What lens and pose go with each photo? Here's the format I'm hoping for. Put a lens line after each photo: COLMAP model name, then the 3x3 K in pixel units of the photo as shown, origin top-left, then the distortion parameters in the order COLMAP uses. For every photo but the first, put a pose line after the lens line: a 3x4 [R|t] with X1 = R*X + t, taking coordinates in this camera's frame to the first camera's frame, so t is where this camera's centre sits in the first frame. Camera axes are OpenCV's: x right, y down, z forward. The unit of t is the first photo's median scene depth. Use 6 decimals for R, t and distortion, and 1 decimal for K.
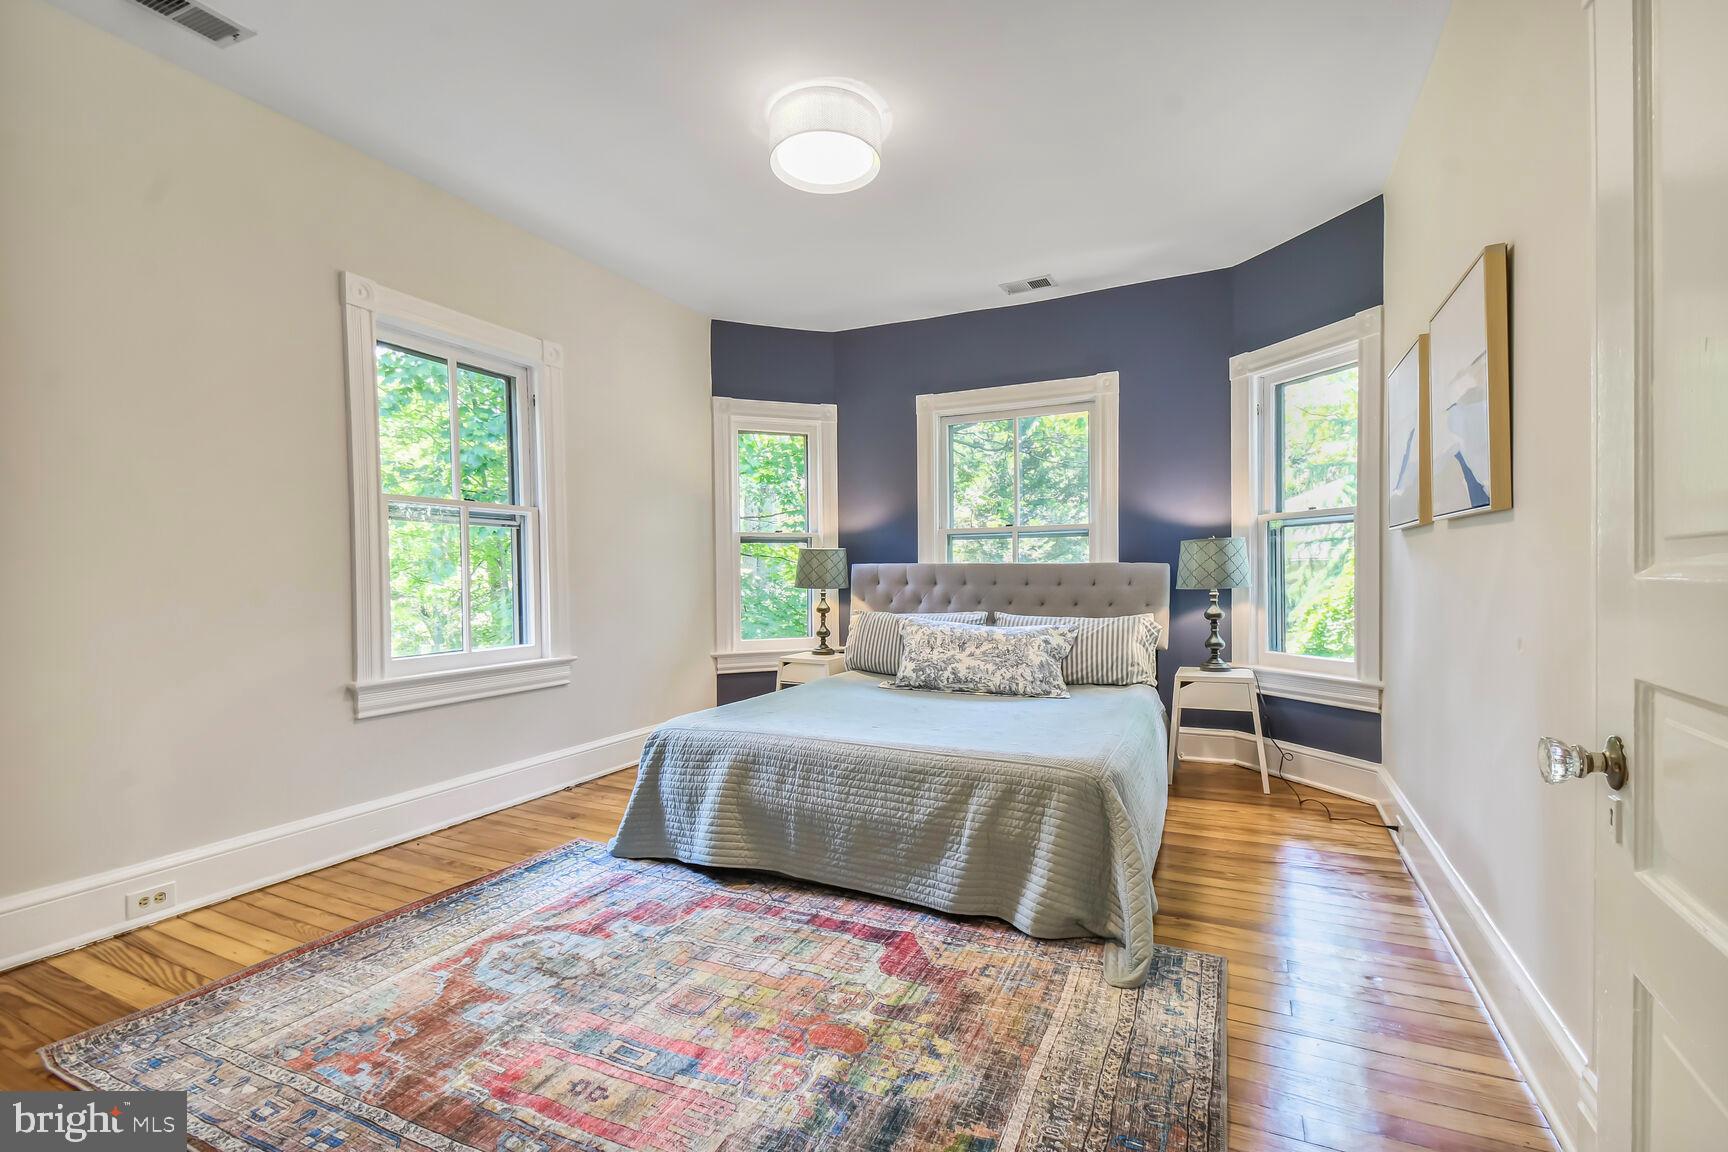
lens RADIAL K [[723.7, 0, 901.6], [0, 723.7, 606.2], [0, 0, 1]] dist [-0.000747, -0.000771]
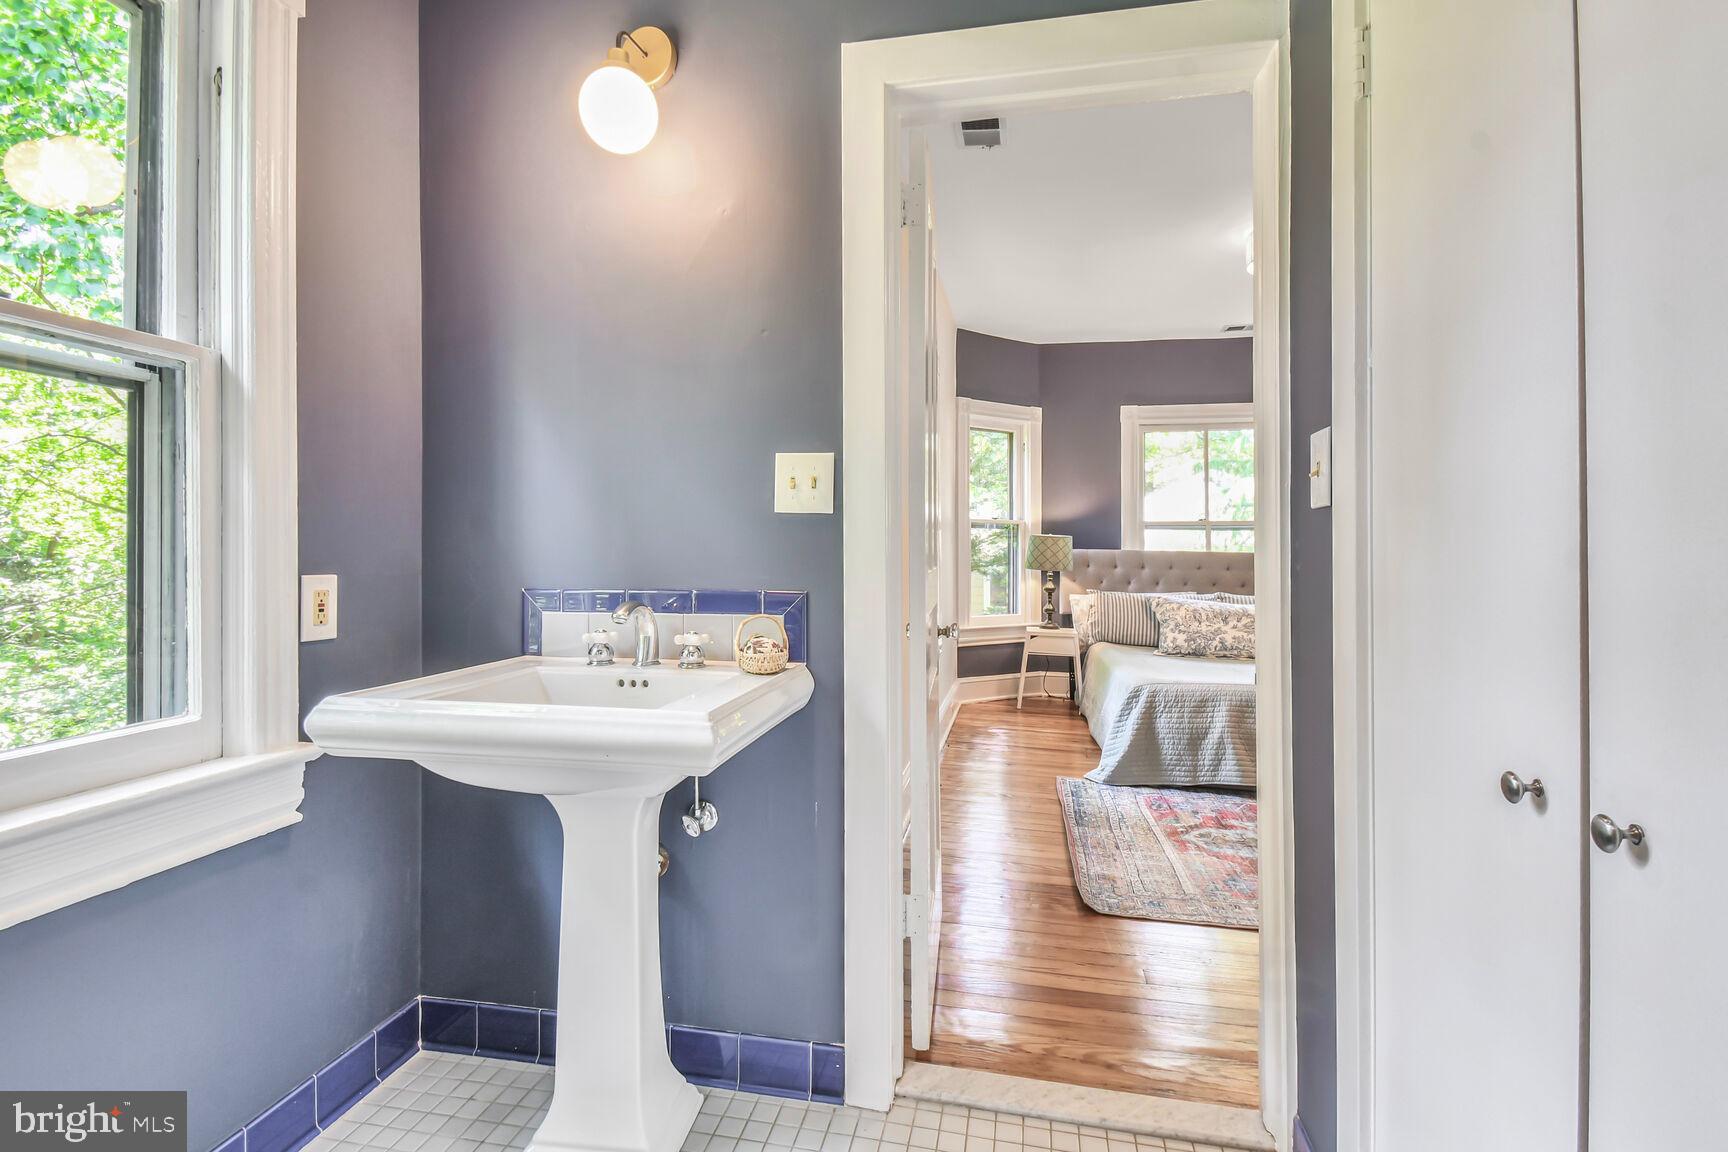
lens RADIAL K [[783.6, 0, 871.7], [0, 783.6, 567.5], [0, 0, 1]] dist [0.027493, -0.021034]
pose [[0.975467, 0.015103, 0.219626, -0.763851], [-0.010715, 0.999719, -0.021157, 0.000100], [-0.219884, 0.018285, 0.975355, -0.167572]]
